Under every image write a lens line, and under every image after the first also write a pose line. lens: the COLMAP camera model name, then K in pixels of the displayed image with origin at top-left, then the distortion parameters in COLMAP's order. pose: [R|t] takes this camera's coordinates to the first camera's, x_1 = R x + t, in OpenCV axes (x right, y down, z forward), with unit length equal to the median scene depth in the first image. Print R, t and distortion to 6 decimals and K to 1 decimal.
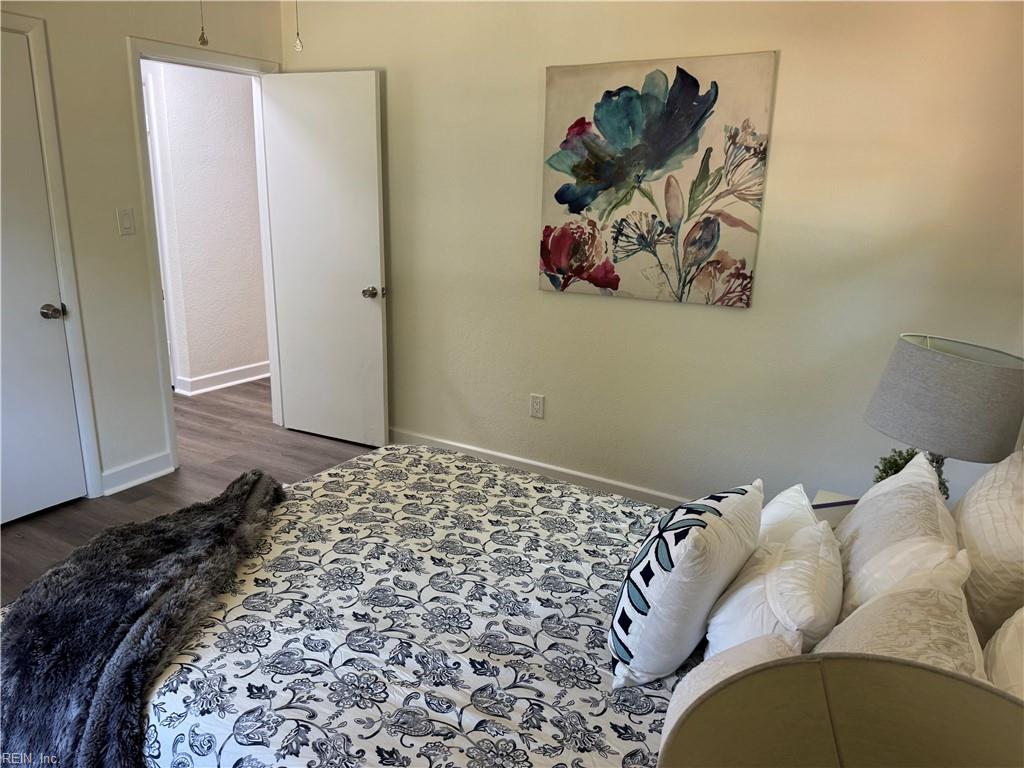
lens RADIAL K [[714.4, 0, 517.9], [0, 714.4, 387.3], [0, 0, 1]] dist [0.135529, -0.255233]
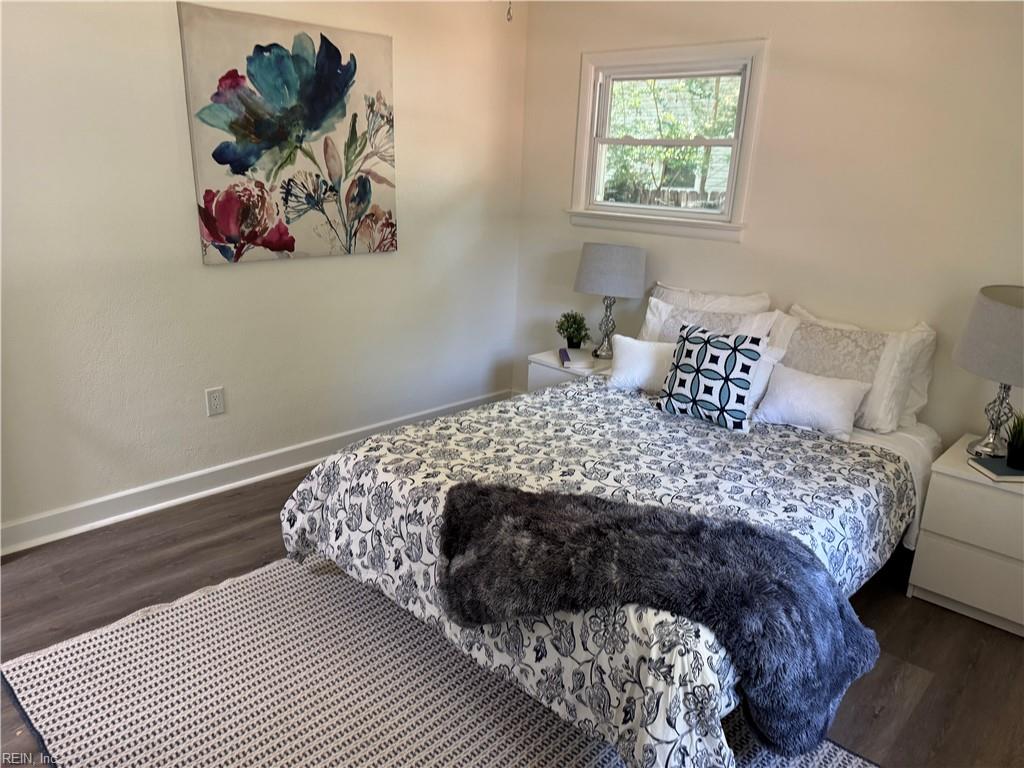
lens RADIAL K [[714.4, 0, 517.9], [0, 714.4, 387.3], [0, 0, 1]] dist [0.135529, -0.255233]
pose [[0.262265, -0.307446, 0.914710, -0.783297], [0.227951, 0.940802, 0.250858, -0.144568], [-0.937686, 0.142717, 0.316822, 0.434370]]
